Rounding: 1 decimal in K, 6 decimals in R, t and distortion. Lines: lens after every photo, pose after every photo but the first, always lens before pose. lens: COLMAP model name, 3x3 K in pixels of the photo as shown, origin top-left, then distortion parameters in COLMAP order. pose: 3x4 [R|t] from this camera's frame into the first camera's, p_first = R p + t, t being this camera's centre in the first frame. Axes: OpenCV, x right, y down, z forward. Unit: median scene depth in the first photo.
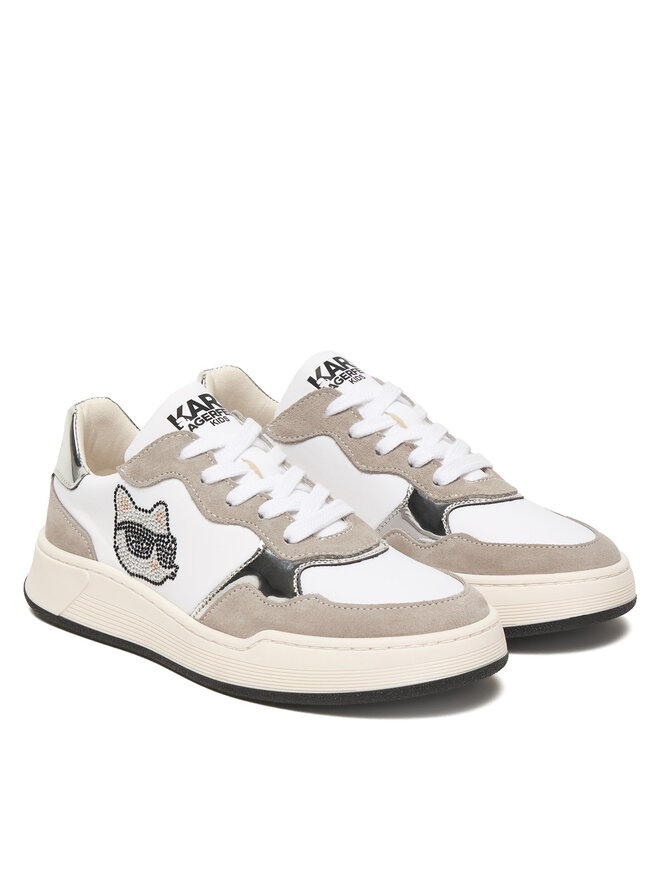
lens RADIAL K [[1780.6, 0, 331.5], [0, 1780.6, 440.0], [0, 0, 1]] dist [0.050358, 0.000000]
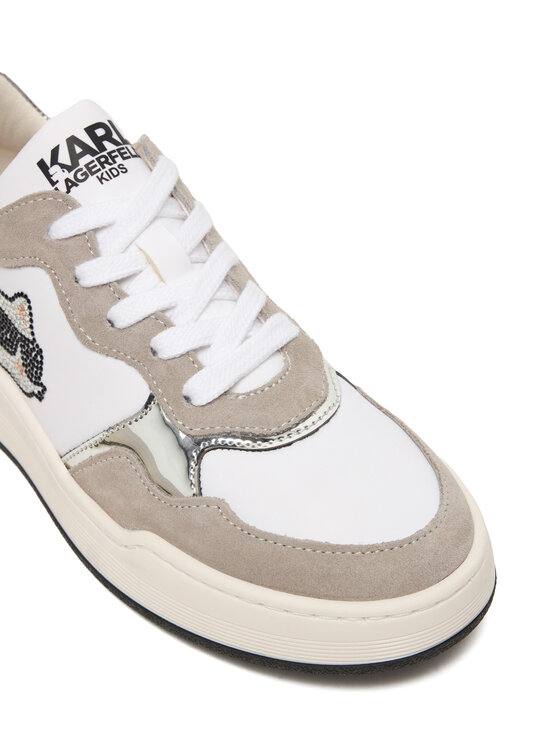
lens RADIAL K [[1378.1, 0, 278.6], [0, 1378.1, 372.4], [0, 0, 1]] dist [-0.116411, 0.000000]
pose [[0.994304, 0.082604, -0.067358, 0.042438], [-0.046264, 0.903803, 0.425440, -0.171112], [0.096022, -0.419901, 0.902476, 0.515567]]
